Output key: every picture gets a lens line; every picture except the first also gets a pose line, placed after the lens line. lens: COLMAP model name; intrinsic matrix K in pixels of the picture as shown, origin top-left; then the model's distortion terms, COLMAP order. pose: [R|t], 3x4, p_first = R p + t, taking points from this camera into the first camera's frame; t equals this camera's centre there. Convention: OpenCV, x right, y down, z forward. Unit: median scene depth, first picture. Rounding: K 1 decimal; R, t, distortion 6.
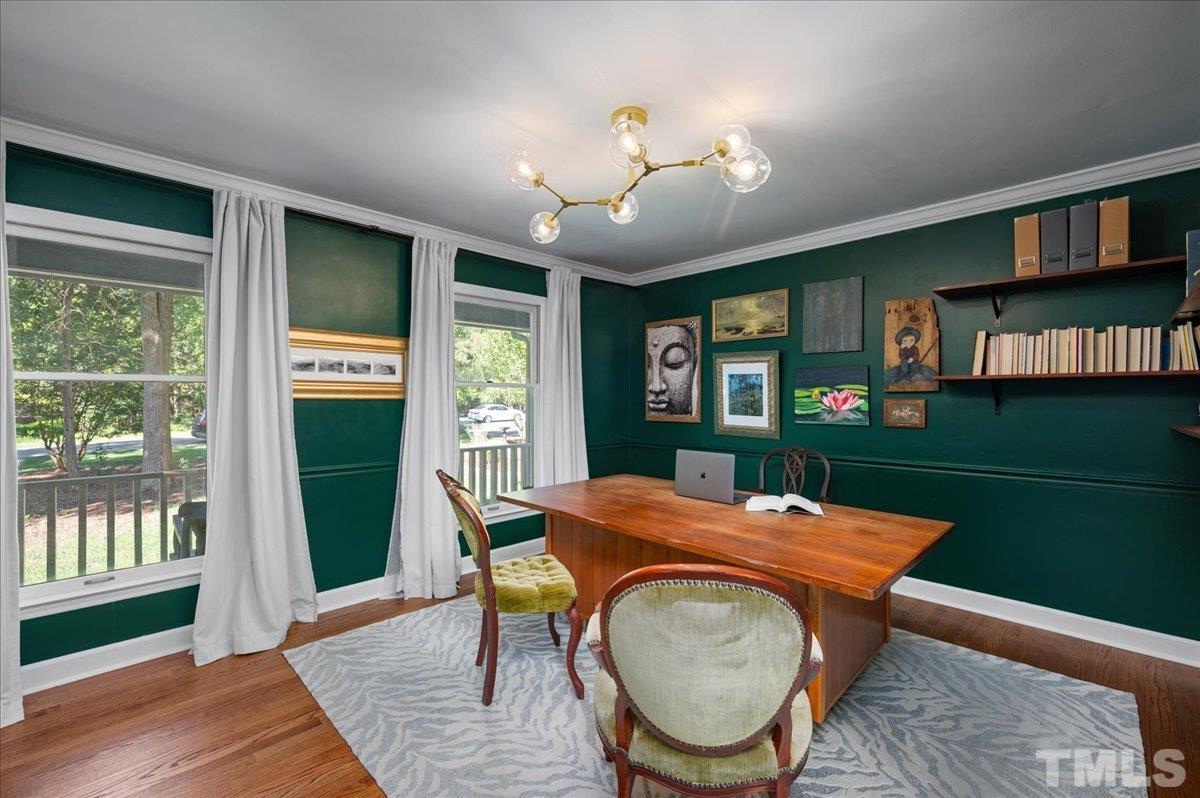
lens RADIAL K [[511.3, 0, 569.8], [0, 511.3, 396.4], [0, 0, 1]] dist [-0.000553, -0.000894]
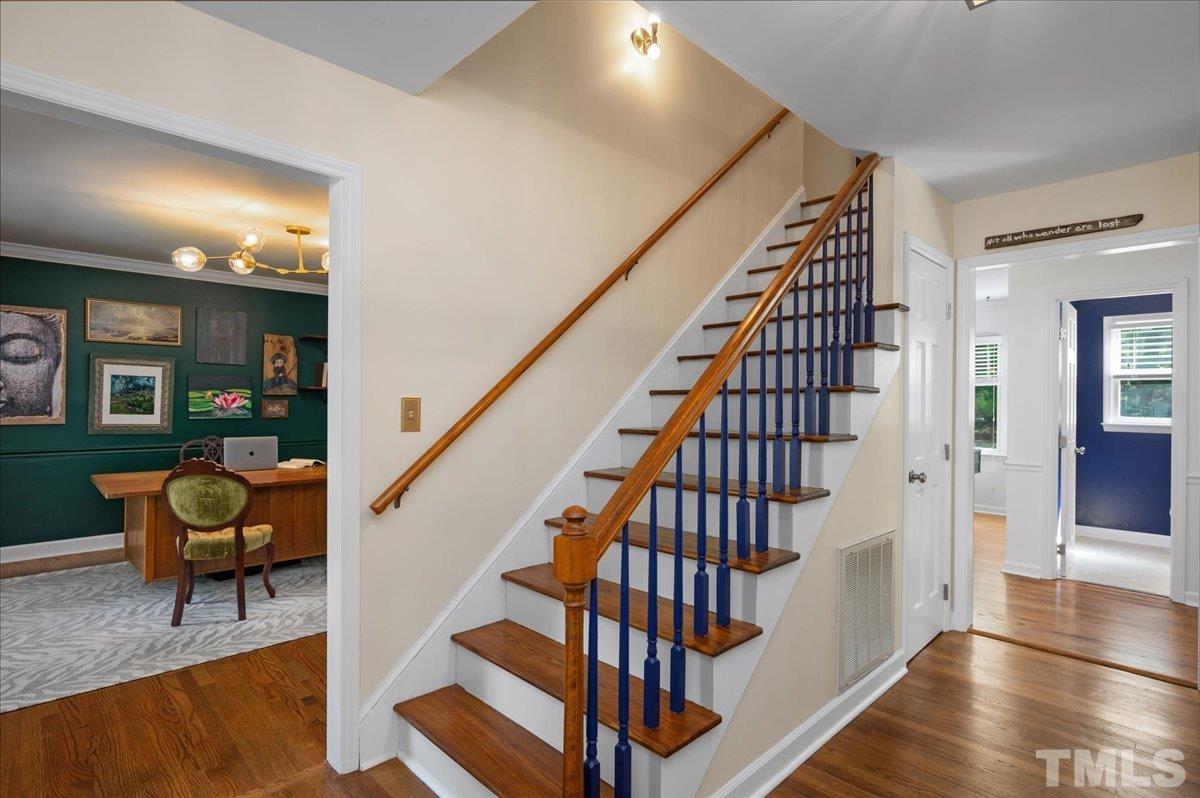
lens RADIAL K [[581.6, 0, 603.2], [0, 581.6, 402.9], [0, 0, 1]] dist [0.002397, -0.000069]
pose [[0.010433, -0.009780, 0.999898, -0.911473], [-0.017875, 0.999791, 0.009966, -0.017090], [-0.999786, -0.017977, 0.010256, -0.002707]]
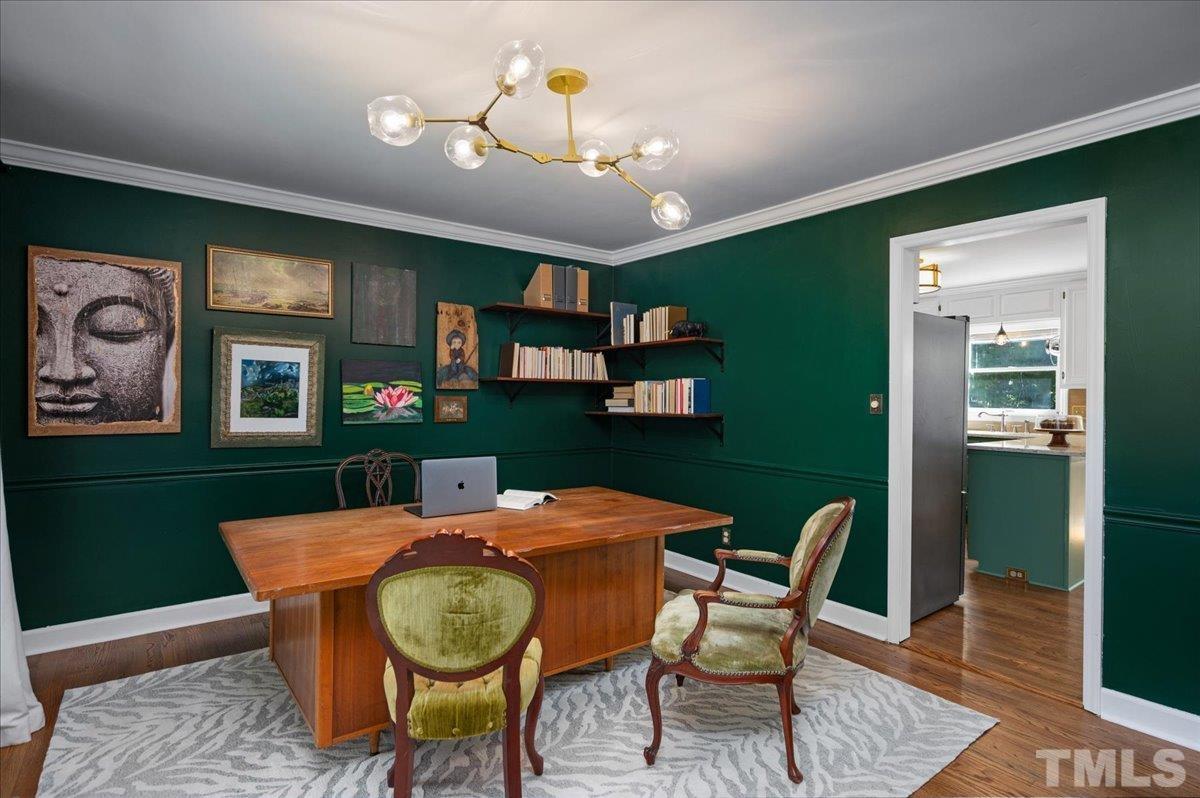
lens RADIAL K [[581.6, 0, 605.3], [0, 581.6, 403.3], [0, 0, 1]] dist [0.002397, -0.000069]
pose [[0.130003, -0.017733, 0.991355, -0.440371], [-0.015559, 0.999680, 0.019922, -0.007549], [-0.991391, -0.018014, 0.129686, 0.434743]]
